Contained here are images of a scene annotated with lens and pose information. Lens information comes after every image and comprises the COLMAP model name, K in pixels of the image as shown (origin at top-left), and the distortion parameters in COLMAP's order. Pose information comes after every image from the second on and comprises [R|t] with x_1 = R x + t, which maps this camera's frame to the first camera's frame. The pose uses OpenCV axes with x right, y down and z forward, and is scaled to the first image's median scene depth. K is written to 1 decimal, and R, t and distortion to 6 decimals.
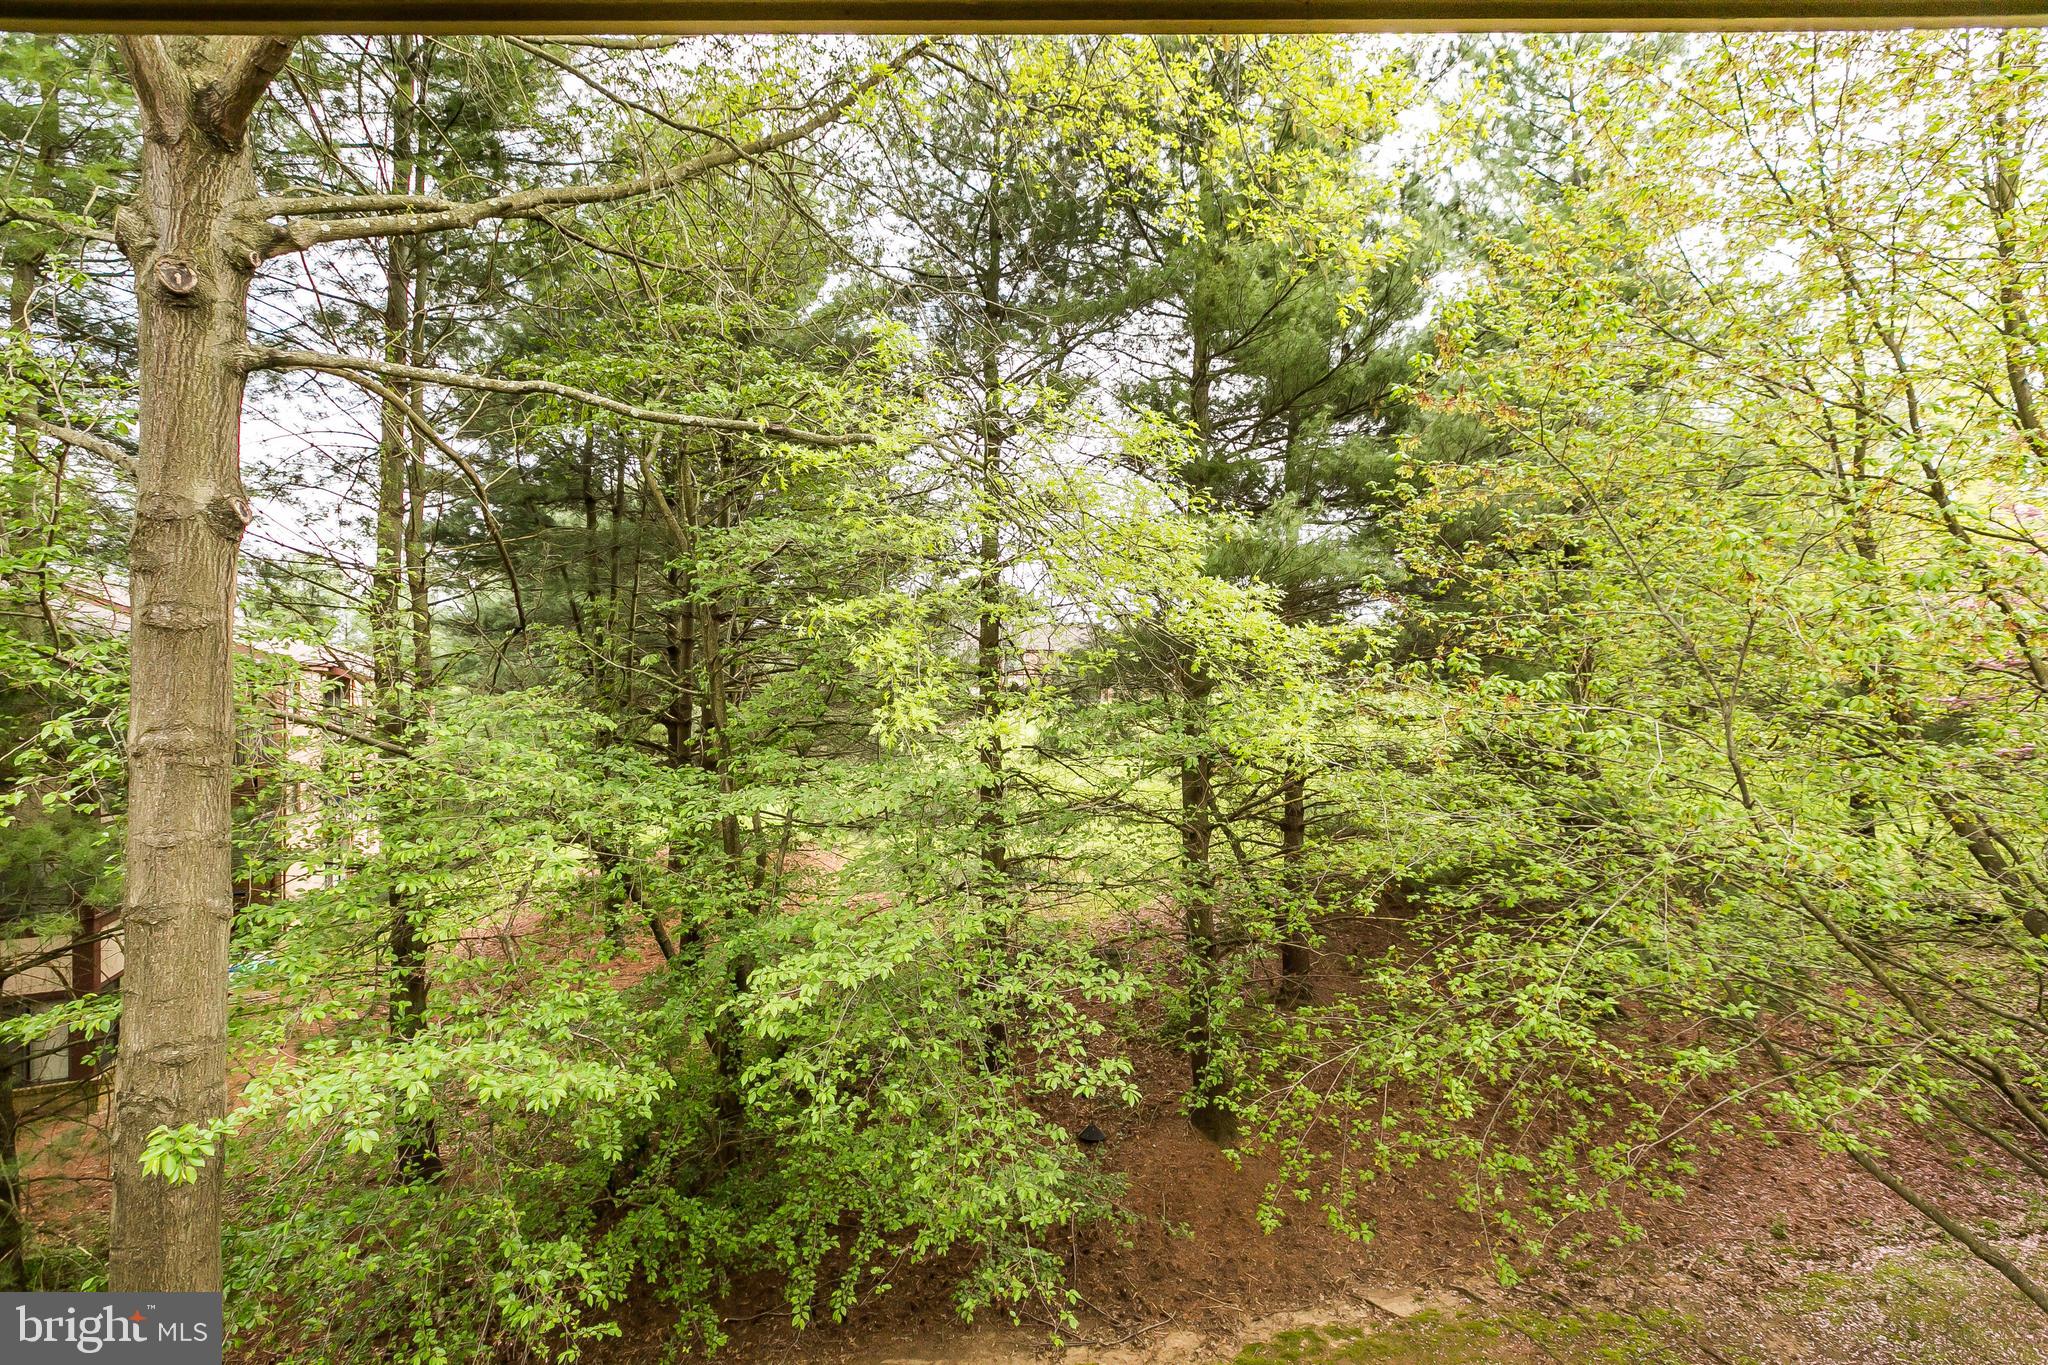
lens RADIAL K [[924.2, 0, 1046.8], [0, 924.2, 695.6], [0, 0, 1]] dist [0.005070, 0.000433]
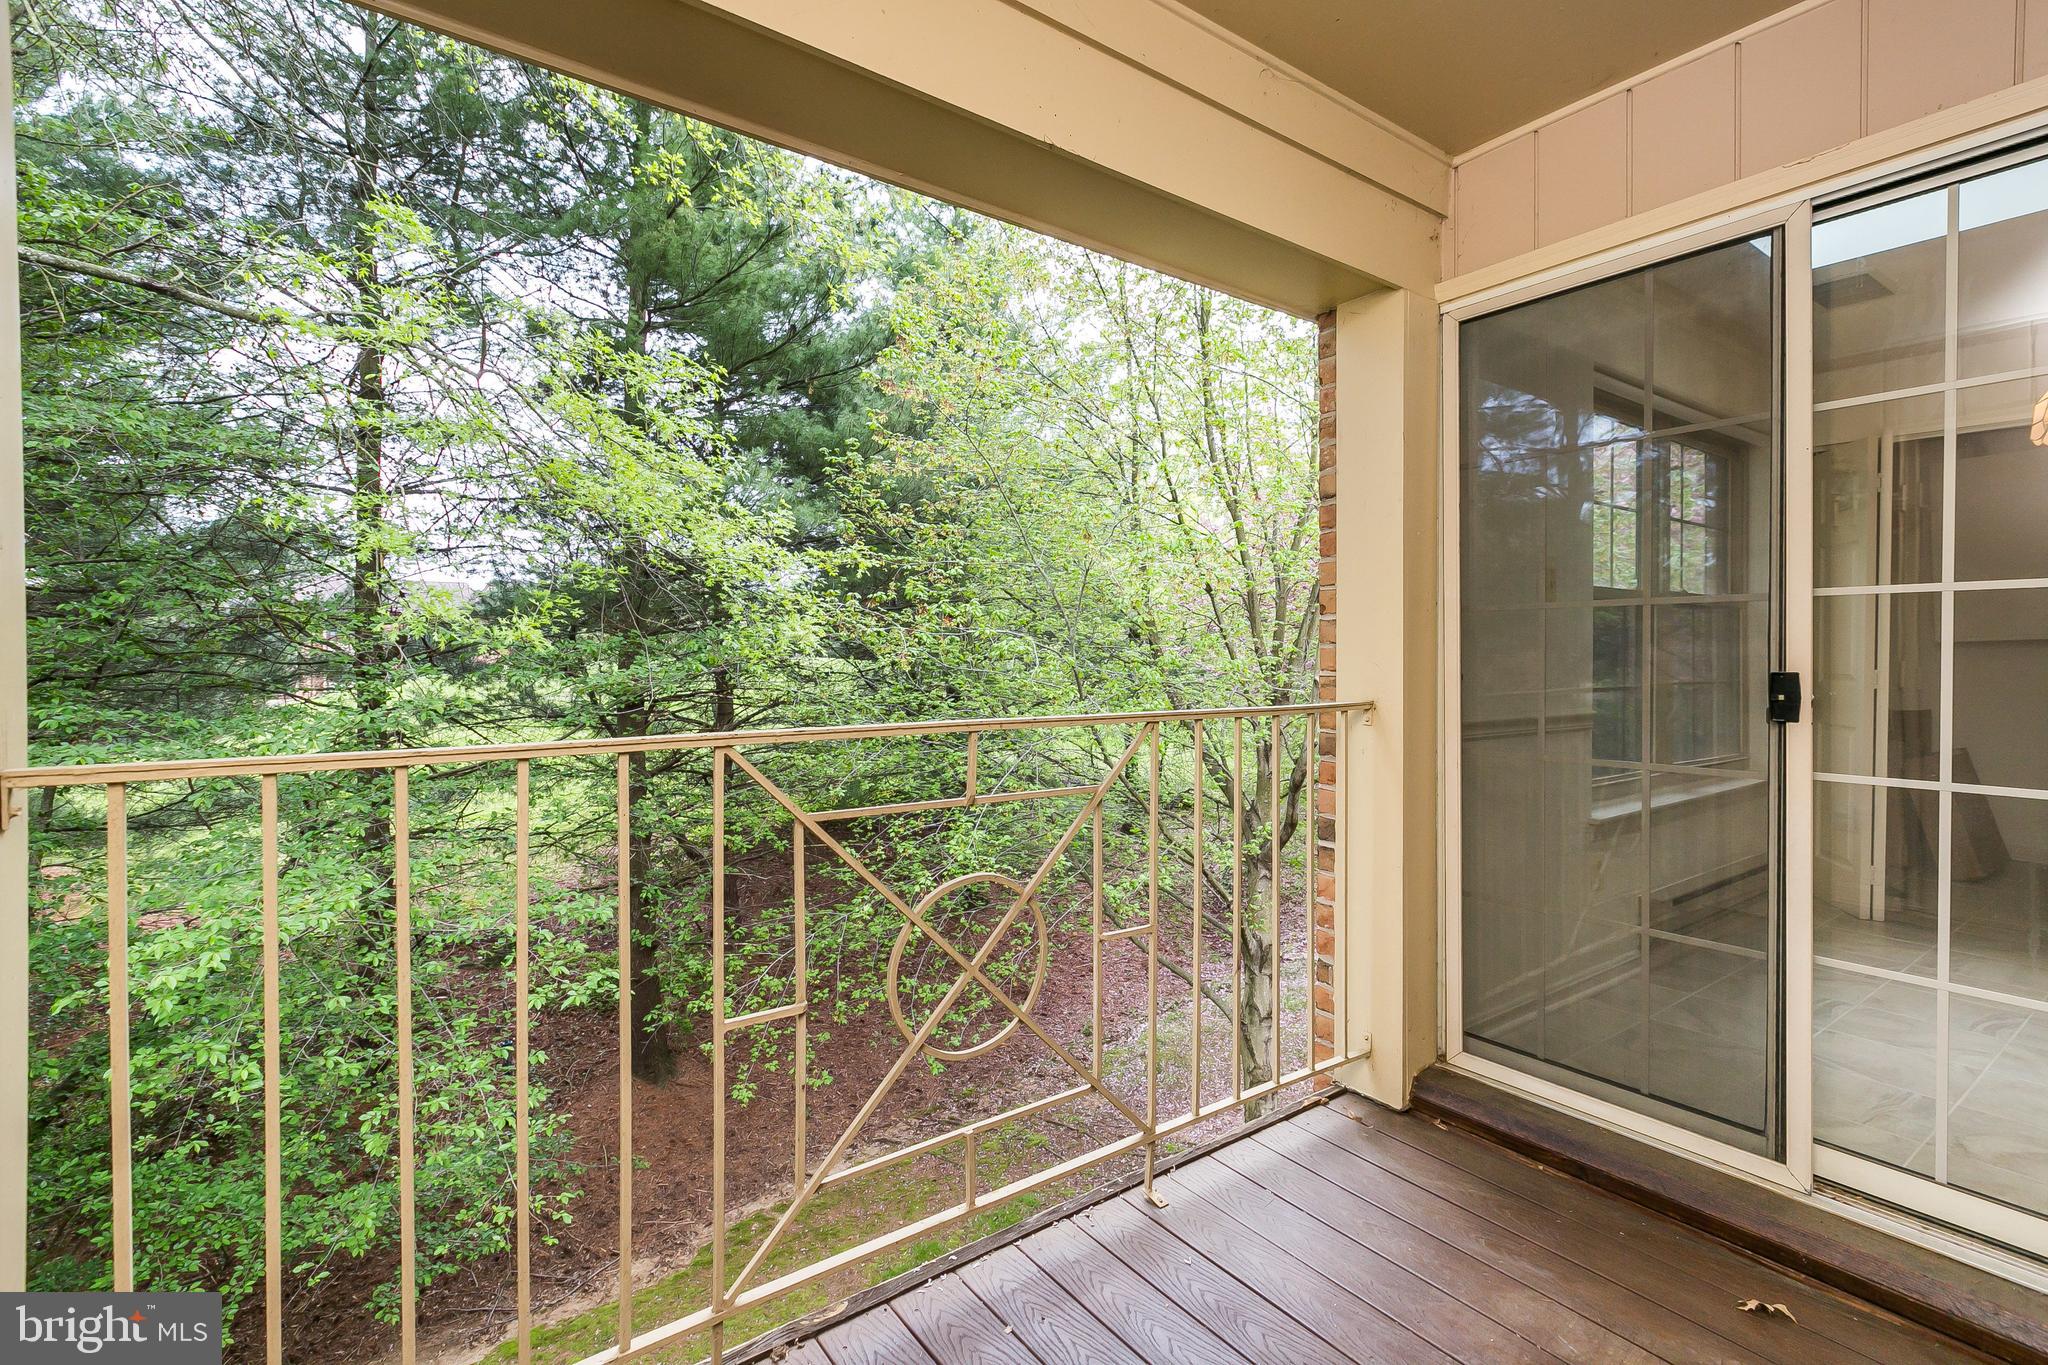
lens RADIAL K [[925.7, 0, 1016.9], [0, 925.7, 673.9], [0, 0, 1]] dist [0.005836, 0.000401]
pose [[0.821399, -0.005668, 0.570326, -0.110862], [0.002517, 0.999977, 0.006314, 0.044612], [-0.570348, -0.003751, 0.821394, -0.096767]]
